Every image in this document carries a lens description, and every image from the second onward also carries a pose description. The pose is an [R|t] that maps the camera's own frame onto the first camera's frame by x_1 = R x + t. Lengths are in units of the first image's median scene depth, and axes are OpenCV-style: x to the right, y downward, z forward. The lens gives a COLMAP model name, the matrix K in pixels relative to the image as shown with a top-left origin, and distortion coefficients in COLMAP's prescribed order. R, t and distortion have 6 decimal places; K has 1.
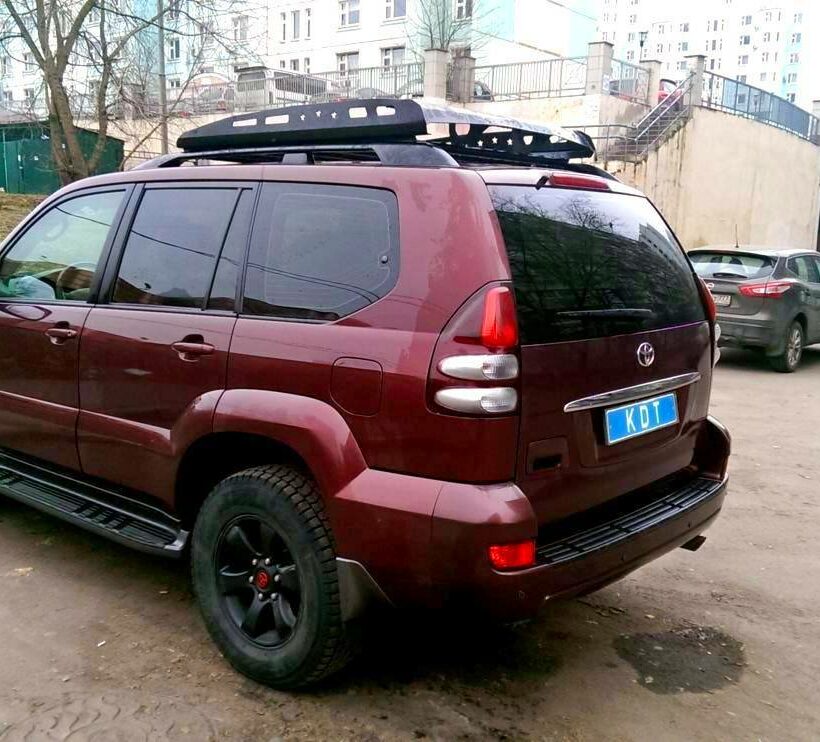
lens RADIAL K [[930.4, 0, 410.0], [0, 930.4, 371.0], [0, 0, 1]] dist [0.118961, -0.164802]
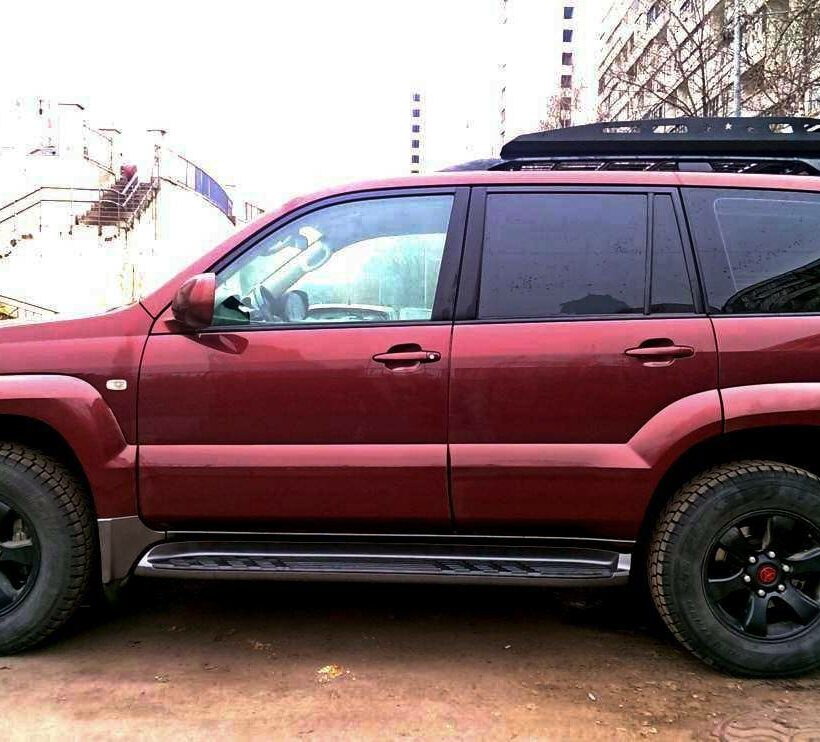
lens RADIAL K [[930.4, 0, 410.0], [0, 930.4, 371.0], [0, 0, 1]] dist [0.118961, -0.164802]
pose [[0.764836, -0.050971, 0.642205, -1.064922], [0.104150, 0.993535, -0.045182, 0.011228], [-0.635750, 0.101442, 0.765200, 0.434221]]
